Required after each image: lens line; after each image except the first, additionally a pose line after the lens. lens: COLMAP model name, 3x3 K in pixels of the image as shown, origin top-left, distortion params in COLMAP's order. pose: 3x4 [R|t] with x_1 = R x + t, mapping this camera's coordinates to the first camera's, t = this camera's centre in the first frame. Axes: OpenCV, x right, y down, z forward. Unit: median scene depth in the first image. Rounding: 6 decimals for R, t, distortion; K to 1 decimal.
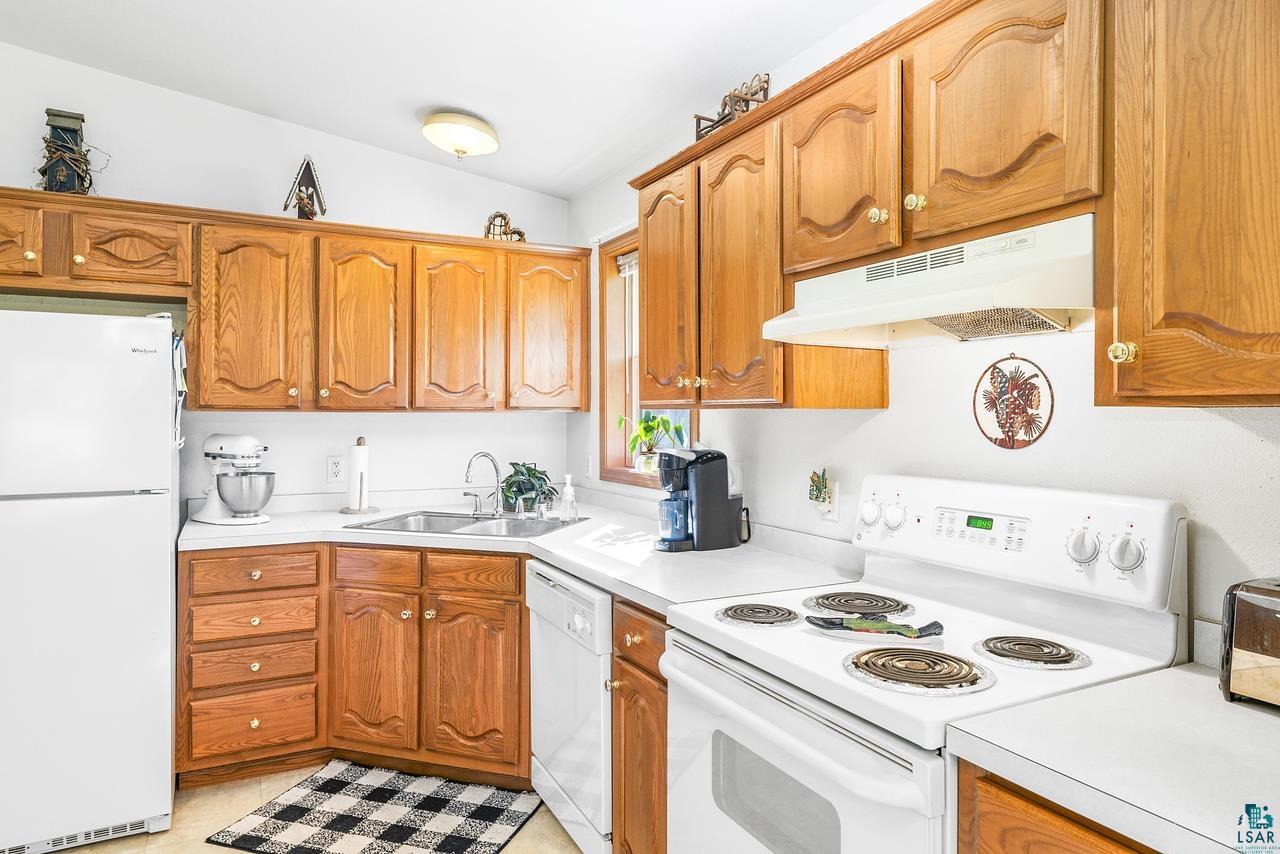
lens RADIAL K [[782.6, 0, 644.8], [0, 782.6, 413.8], [0, 0, 1]] dist [0.002912, 0.002296]
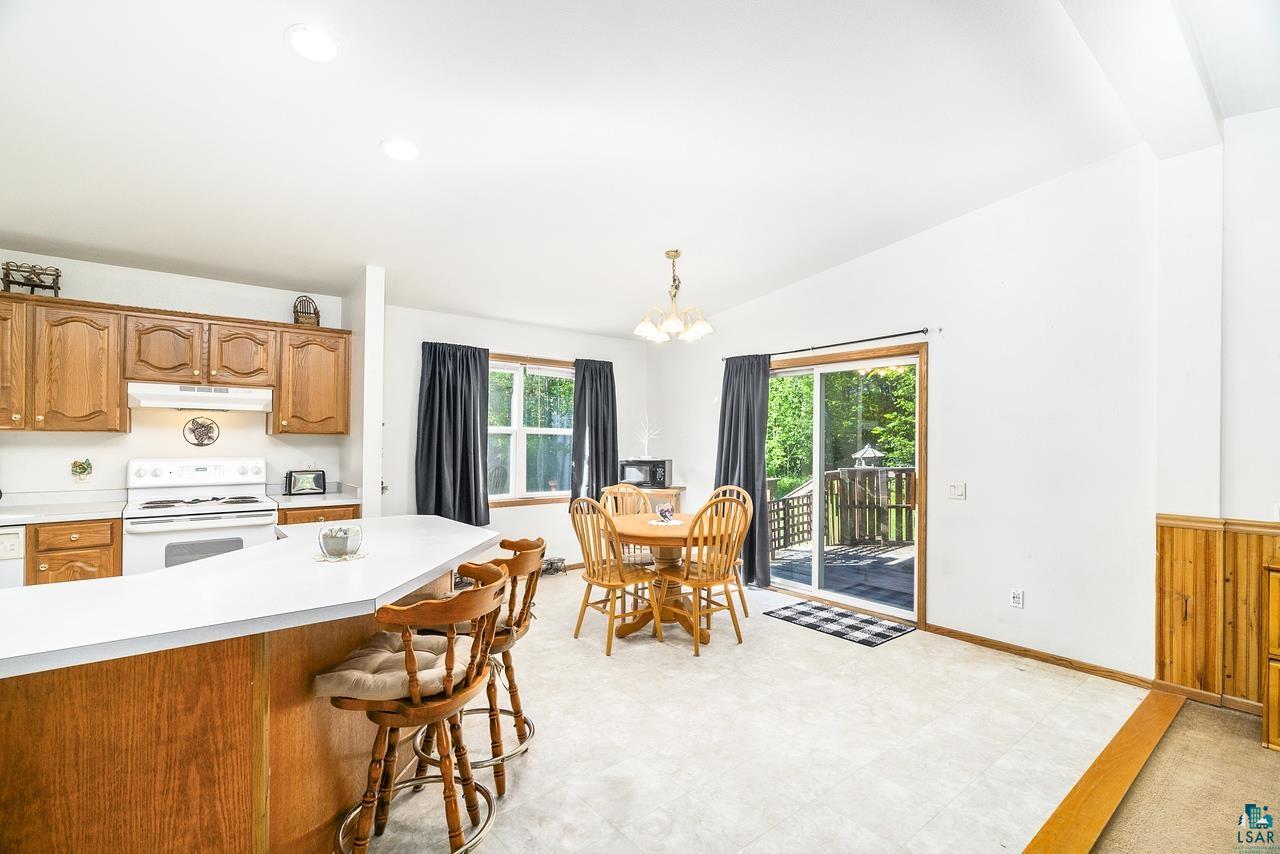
lens RADIAL K [[620.7, 0, 671.5], [0, 620.7, 438.0], [0, 0, 1]] dist [-0.002784, 0.000325]
pose [[-0.249924, -0.001585, 0.968264, -1.891520], [-0.008392, 0.999965, -0.000529, -0.002809], [-0.968229, -0.008257, -0.249928, -0.165837]]
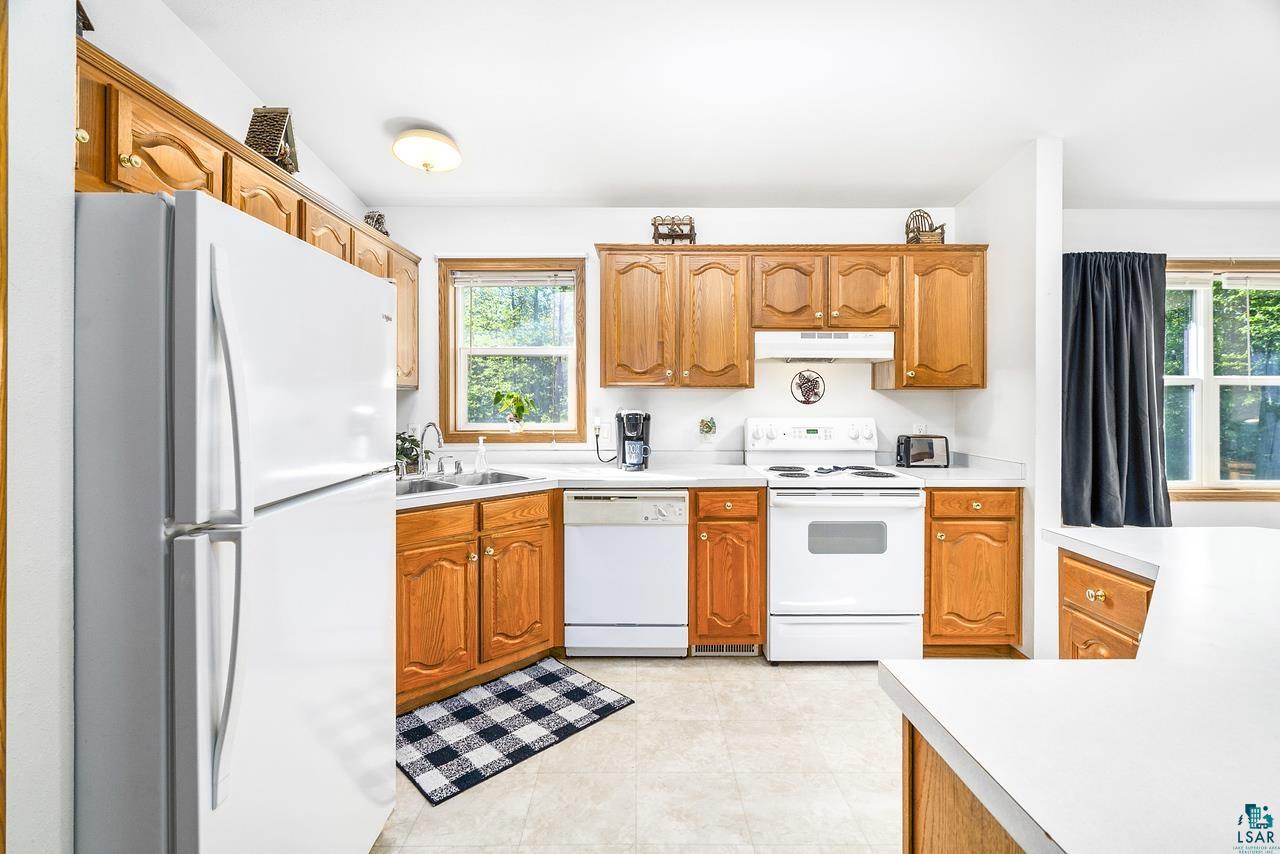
lens RADIAL K [[612.5, 0, 595.3], [0, 612.5, 398.2], [0, 0, 1]] dist [-0.003741, 0.000459]
pose [[0.463747, -0.001872, 0.885966, -1.360169], [-0.000648, 0.999997, 0.002452, 0.014962], [-0.885967, -0.001711, 0.463745, 0.520904]]
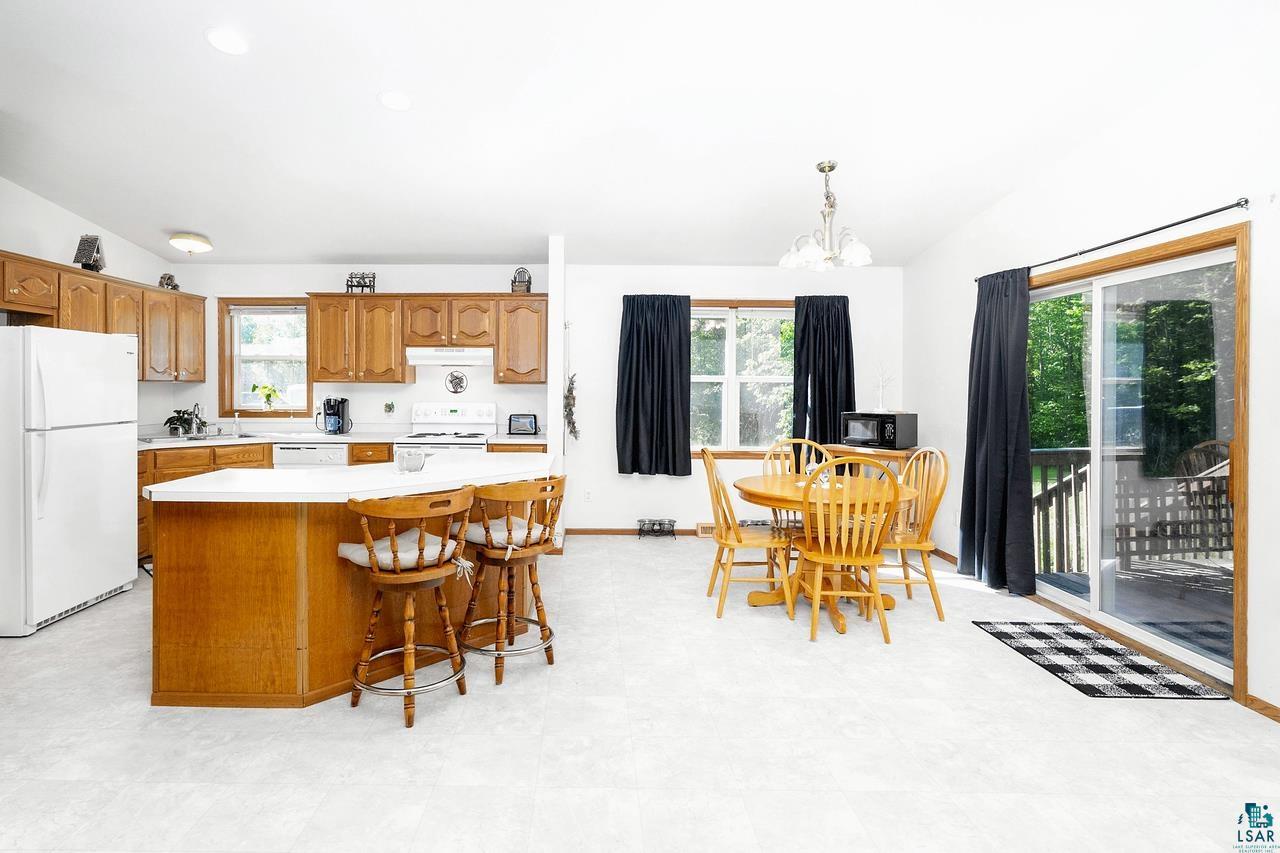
lens RADIAL K [[723.0, 0, 557.5], [0, 723.0, 398.1], [0, 0, 1]] dist [-0.000383, 0.001728]
pose [[0.487259, -0.012656, 0.873166, -2.030385], [-0.005034, 0.999838, 0.017302, -0.000048], [-0.873243, -0.012826, 0.487116, -1.034536]]
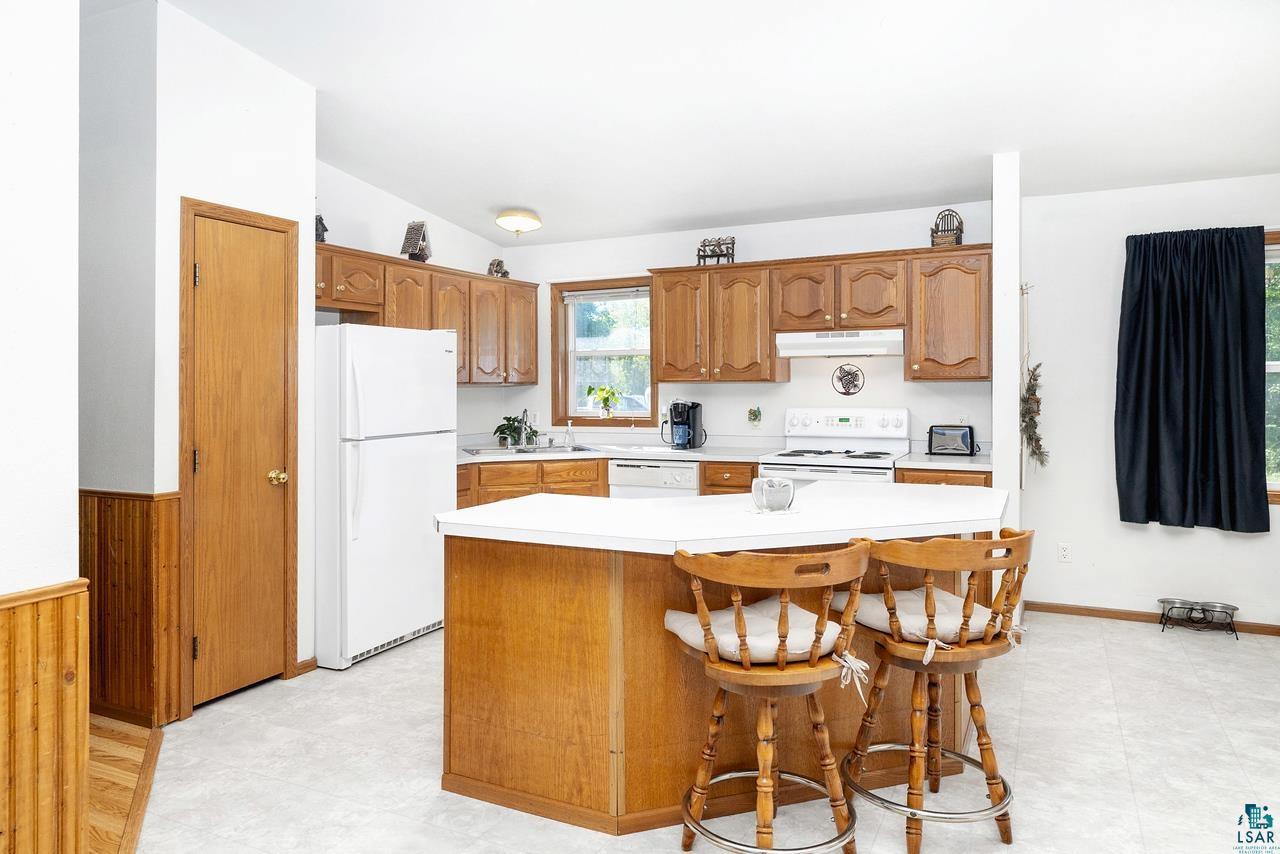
lens RADIAL K [[871.6, 0, 539.9], [0, 871.6, 396.6], [0, 0, 1]] dist [-0.004461, 0.003052]
pose [[0.839243, -0.012933, 0.543603, -1.787156], [0.007777, 0.999900, 0.011783, 0.001073], [-0.543701, -0.005661, 0.839260, -0.877837]]
